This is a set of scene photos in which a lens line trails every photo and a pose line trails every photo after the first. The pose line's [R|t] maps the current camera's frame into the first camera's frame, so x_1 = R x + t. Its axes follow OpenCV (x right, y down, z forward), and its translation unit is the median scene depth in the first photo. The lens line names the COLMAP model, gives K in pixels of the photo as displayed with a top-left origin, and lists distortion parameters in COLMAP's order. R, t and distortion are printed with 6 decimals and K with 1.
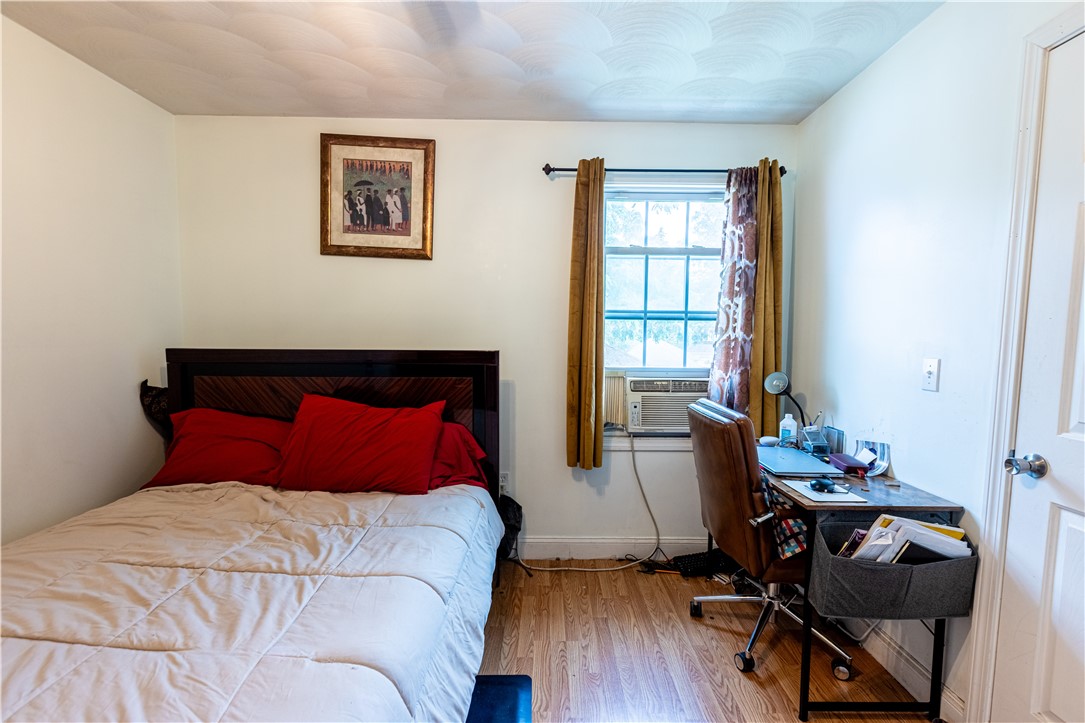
lens RADIAL K [[485.1, 0, 544.6], [0, 485.1, 366.8], [0, 0, 1]] dist [0.004364, -0.000066]
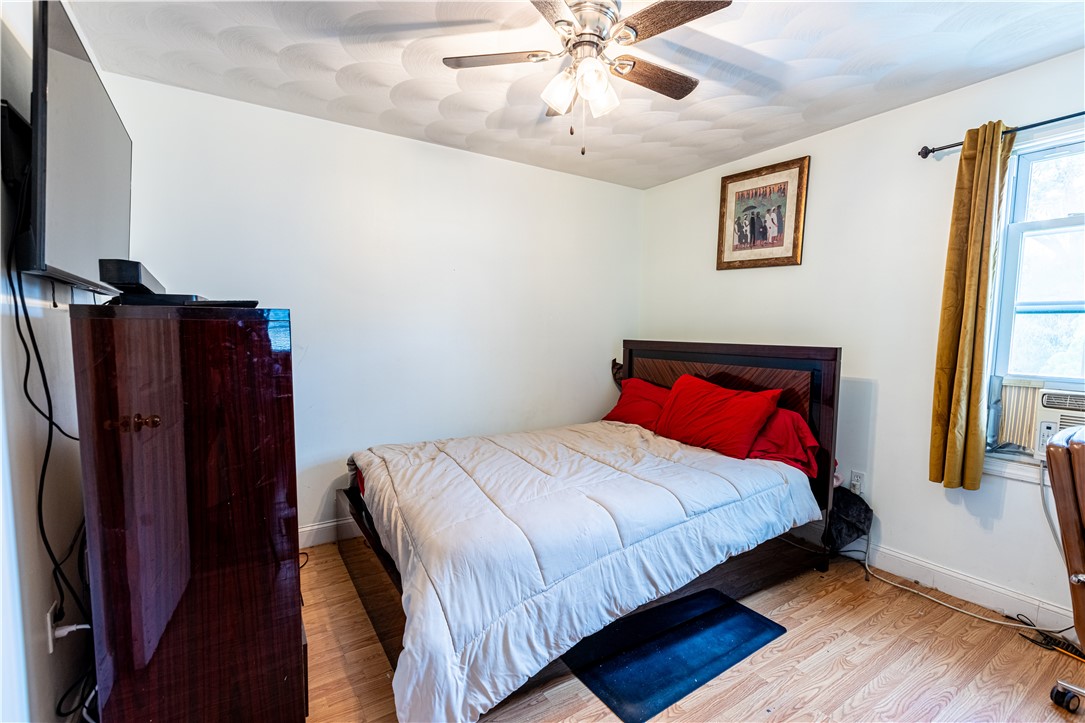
lens RADIAL K [[485.1, 0, 542.7], [0, 485.1, 364.2], [0, 0, 1]] dist [0.004364, -0.000066]
pose [[0.534999, 0.060665, -0.842672, 0.407668], [-0.061916, 0.997552, 0.032505, 0.007042], [0.842581, 0.034785, 0.537446, -0.086144]]
